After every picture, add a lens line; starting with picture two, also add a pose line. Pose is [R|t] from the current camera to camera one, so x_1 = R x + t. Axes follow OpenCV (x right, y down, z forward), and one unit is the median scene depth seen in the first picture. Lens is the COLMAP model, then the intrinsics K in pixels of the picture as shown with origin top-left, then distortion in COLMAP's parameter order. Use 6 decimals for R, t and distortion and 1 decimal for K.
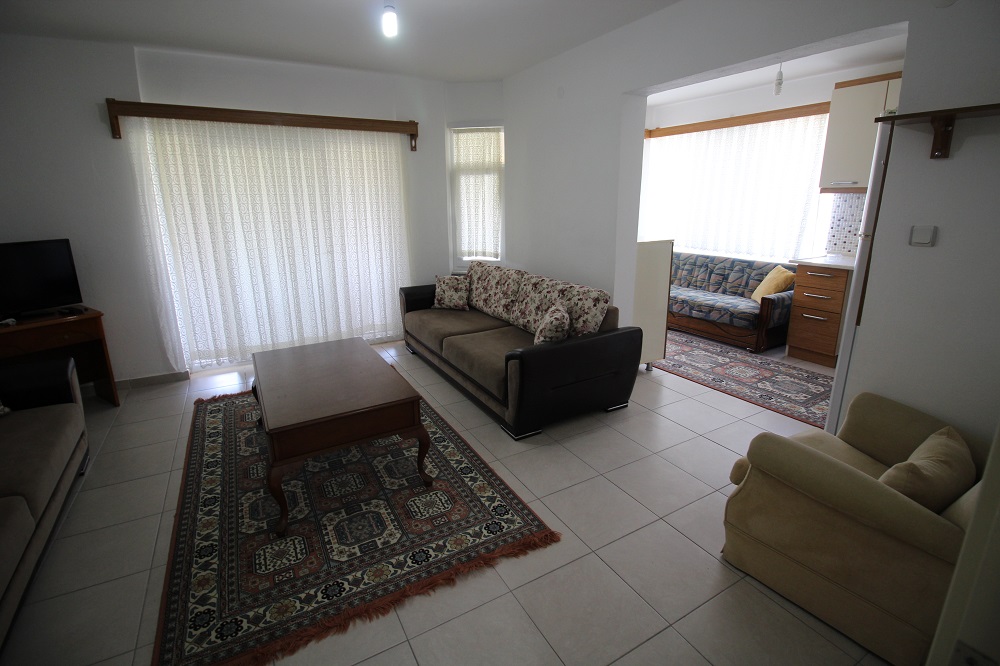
lens RADIAL K [[458.7, 0, 499.3], [0, 458.7, 323.8], [0, 0, 1]] dist [-0.014377, -0.004458]
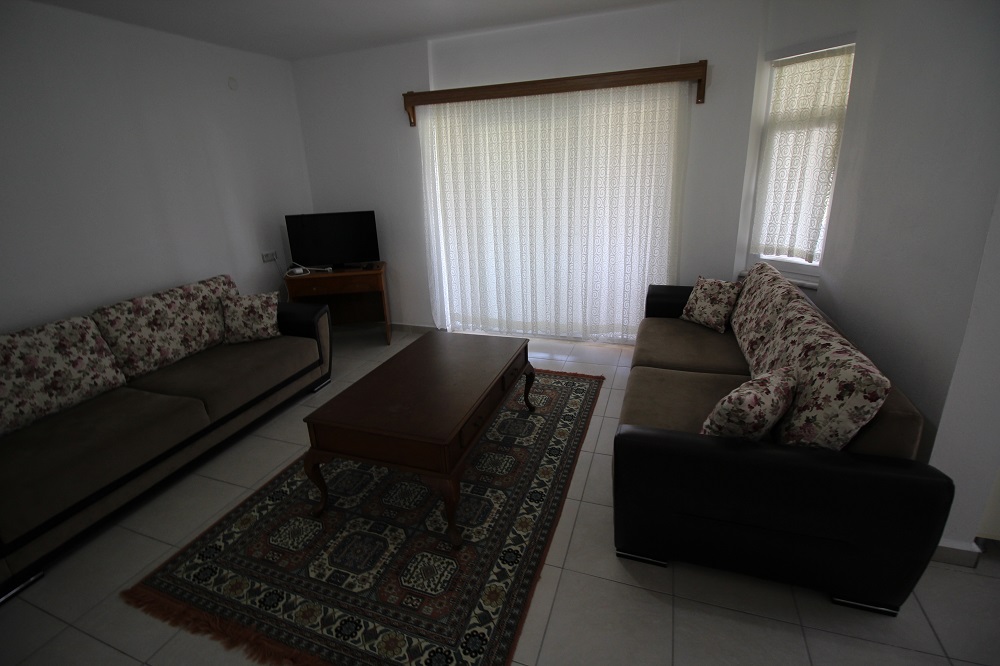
lens RADIAL K [[458.7, 0, 496.8], [0, 458.7, 325.0], [0, 0, 1]] dist [-0.014377, -0.004458]
pose [[0.645388, 0.222820, -0.730634, 0.242766], [-0.164880, 0.974597, 0.151578, -0.100890], [0.745848, 0.022640, 0.665731, 0.317256]]
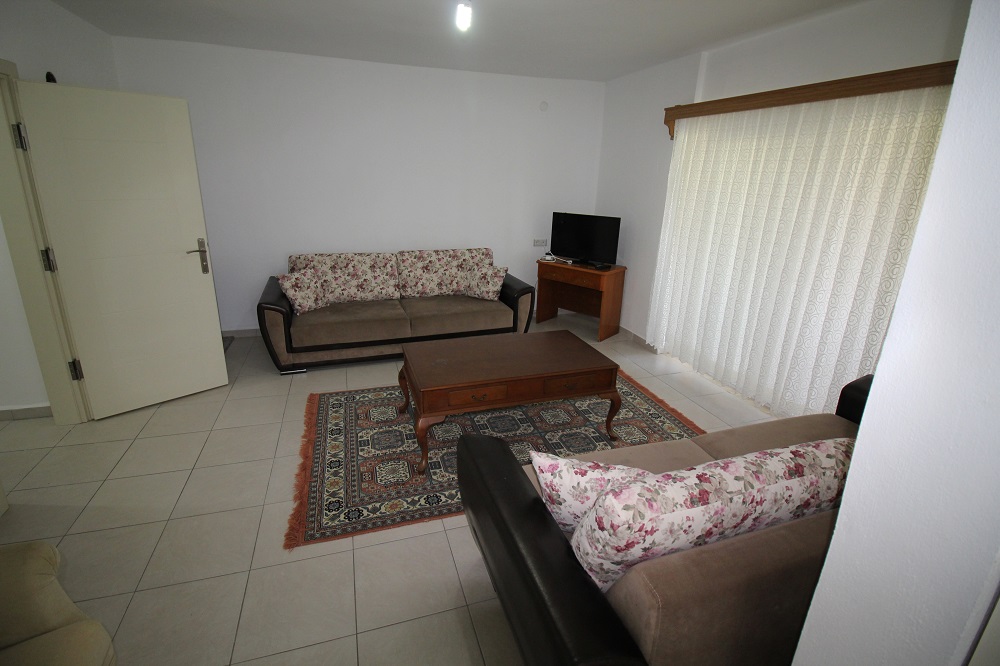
lens RADIAL K [[458.7, 0, 499.9], [0, 458.7, 331.4], [0, 0, 1]] dist [-0.014377, -0.004458]
pose [[-0.207548, 0.321429, -0.923909, 0.424012], [-0.281661, 0.884841, 0.371110, -0.238268], [0.936798, 0.337252, -0.093113, 0.722639]]
